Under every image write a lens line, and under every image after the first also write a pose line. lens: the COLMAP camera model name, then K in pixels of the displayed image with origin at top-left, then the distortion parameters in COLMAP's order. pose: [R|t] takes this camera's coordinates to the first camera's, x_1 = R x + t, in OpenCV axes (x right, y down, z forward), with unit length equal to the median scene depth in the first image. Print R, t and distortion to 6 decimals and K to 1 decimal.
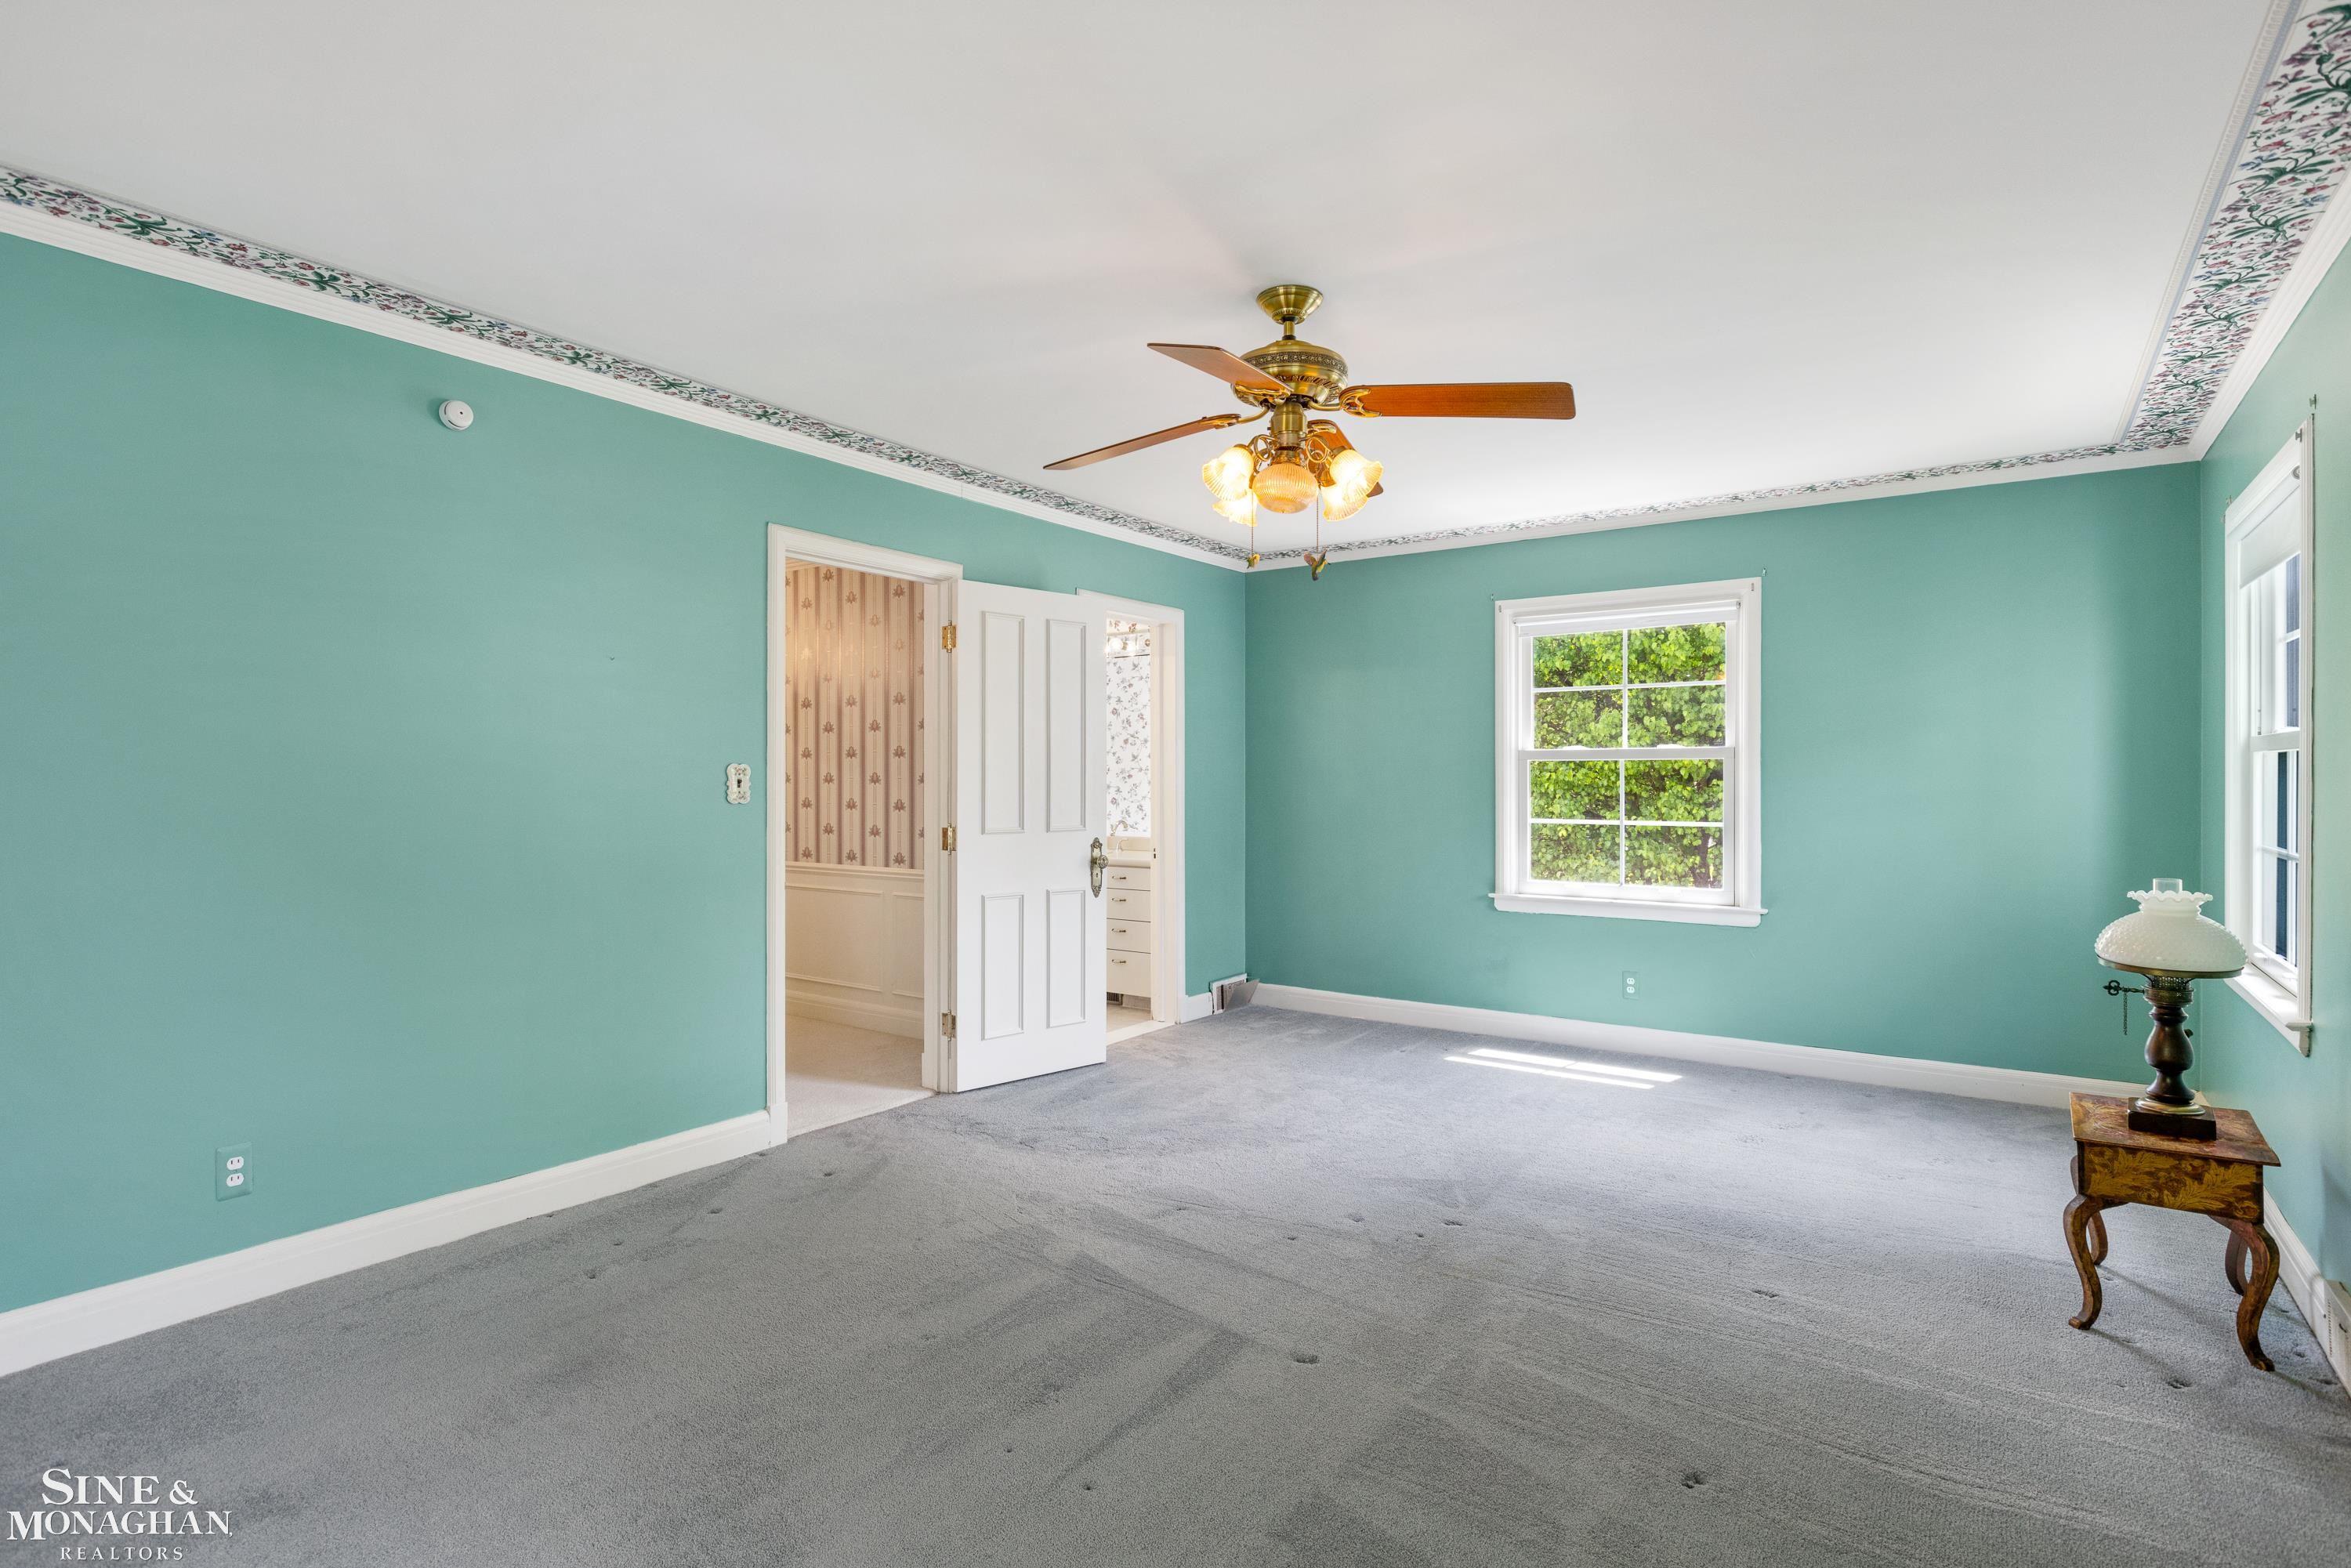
lens RADIAL K [[1171.6, 0, 1174.6], [0, 1171.6, 785.8], [0, 0, 1]] dist [-0.000376, -0.000299]
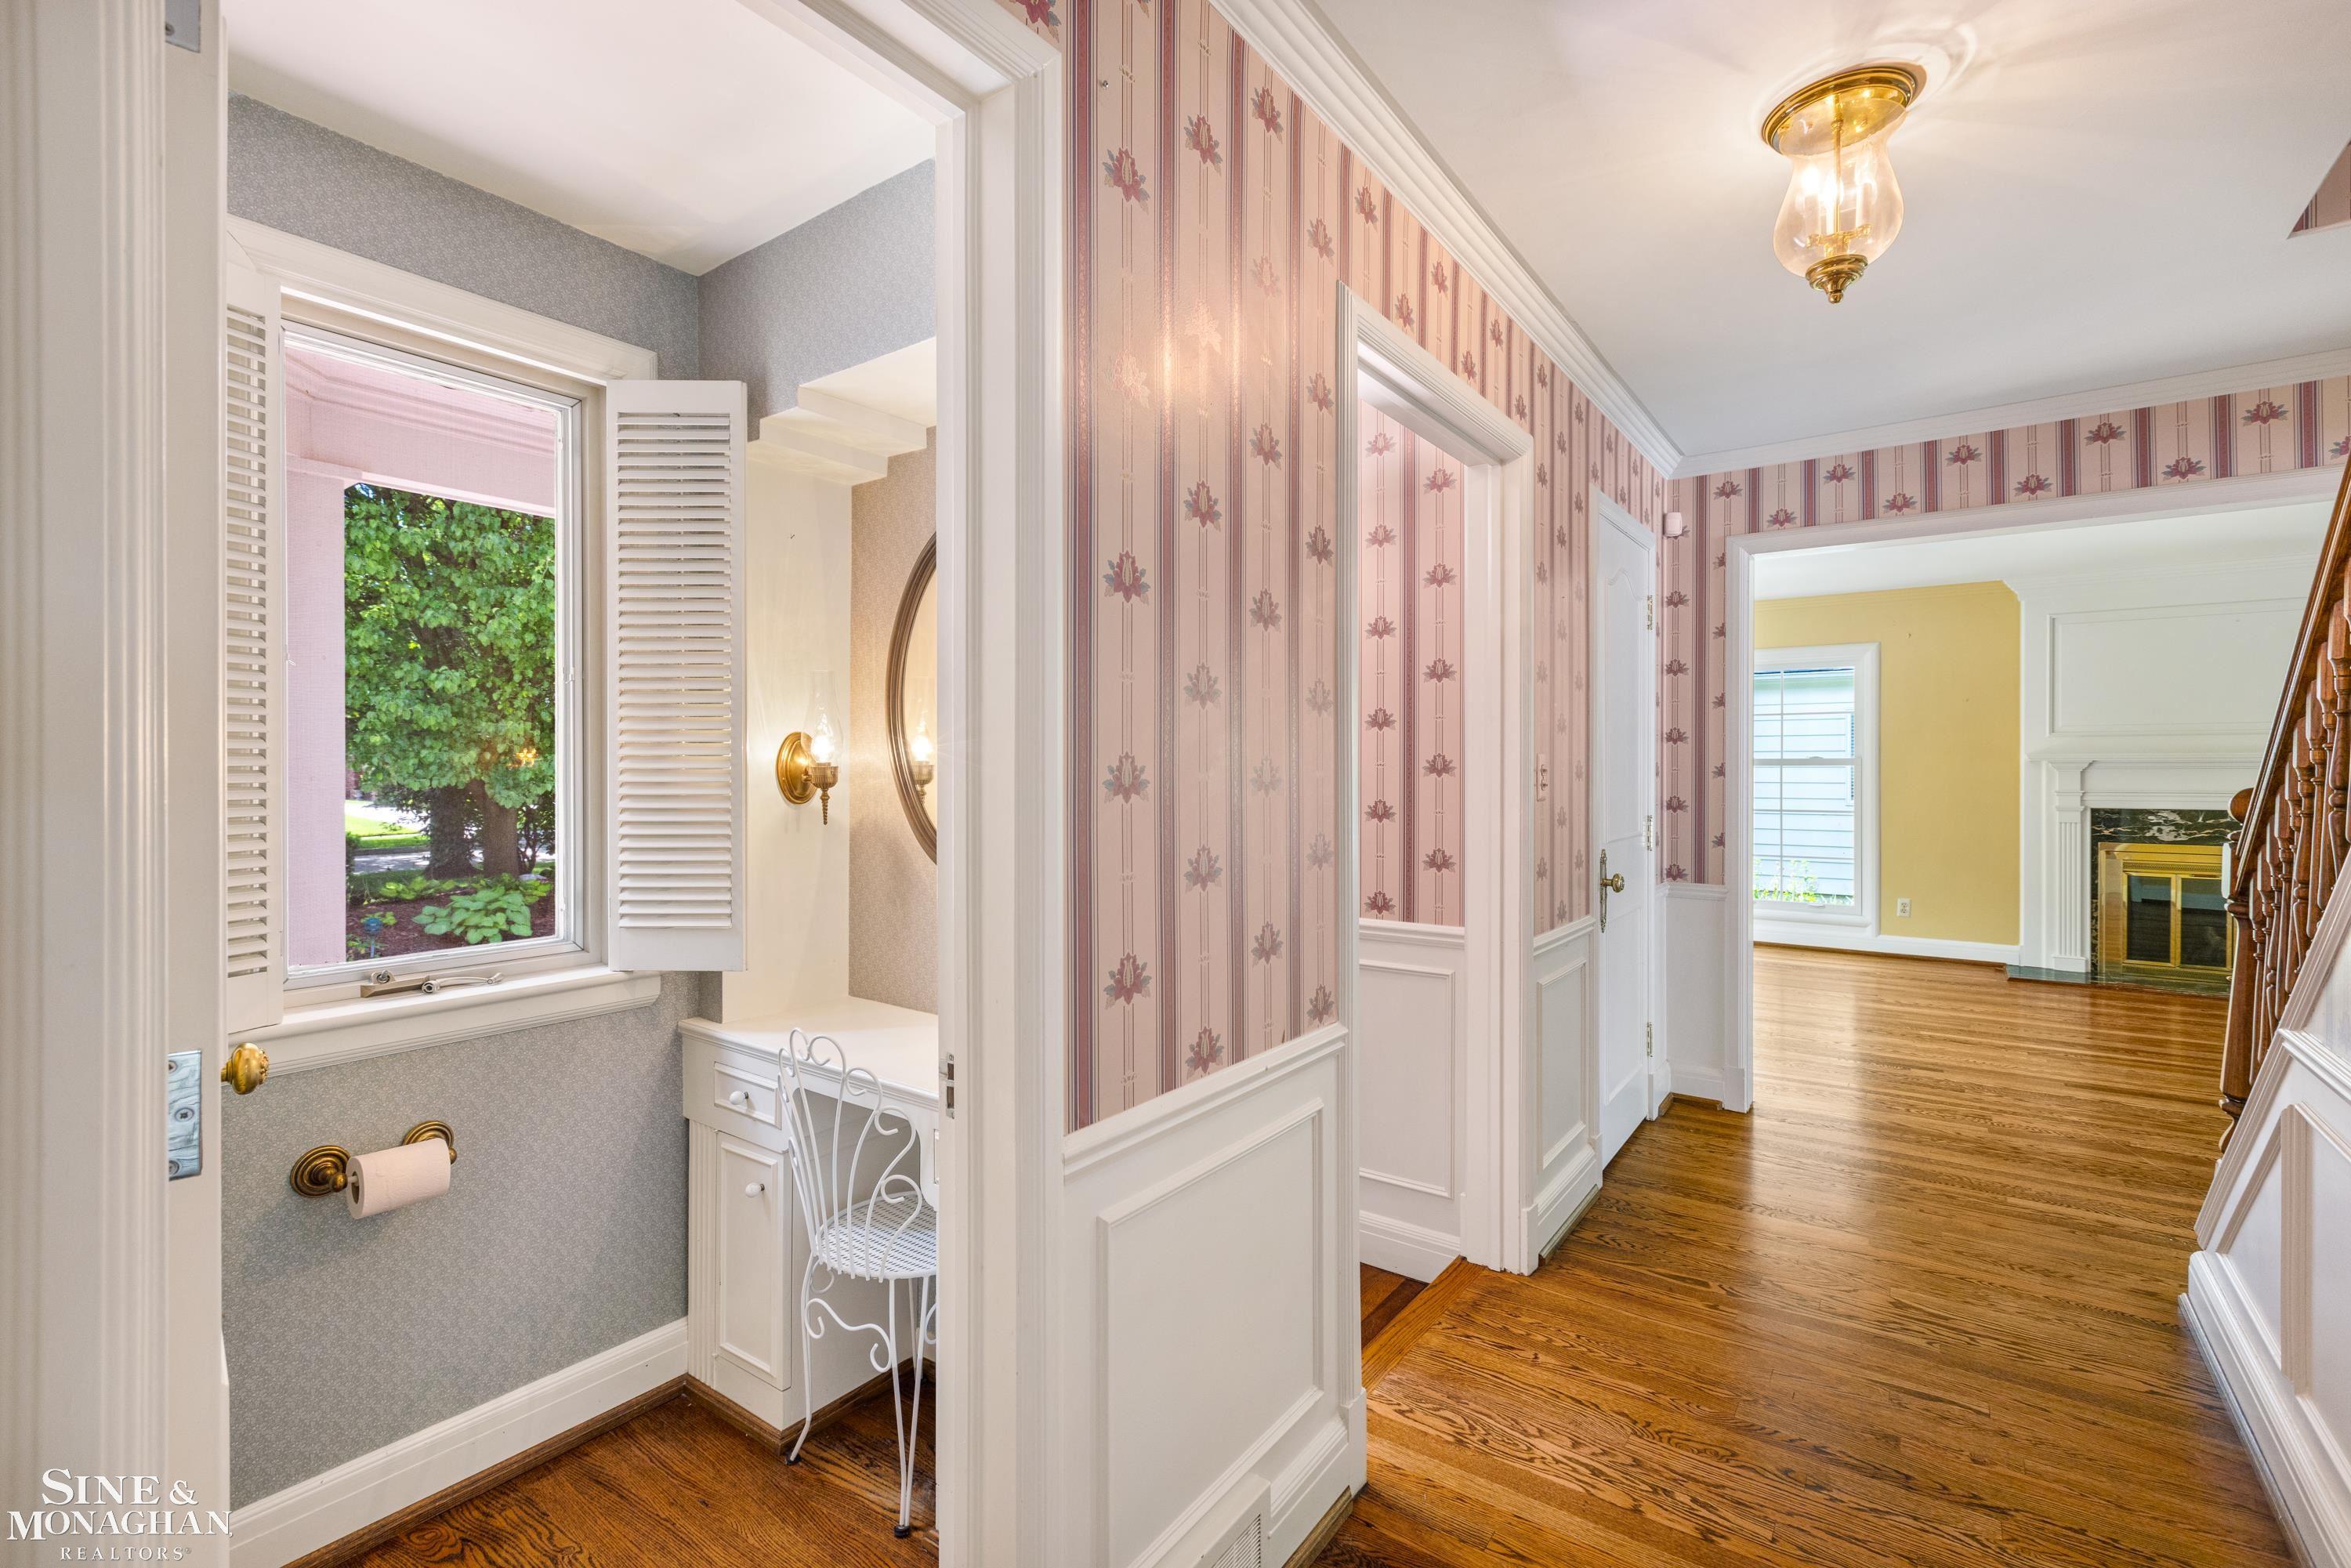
lens RADIAL K [[1060.1, 0, 1174.8], [0, 1060.1, 770.6], [0, 0, 1]] dist [-0.000050, 0.000000]
pose [[0.015395, -0.008408, 0.999846, -0.543394], [-0.000226, 0.999965, 0.008413, 0.011175], [-0.999881, -0.000355, 0.015392, 0.989706]]
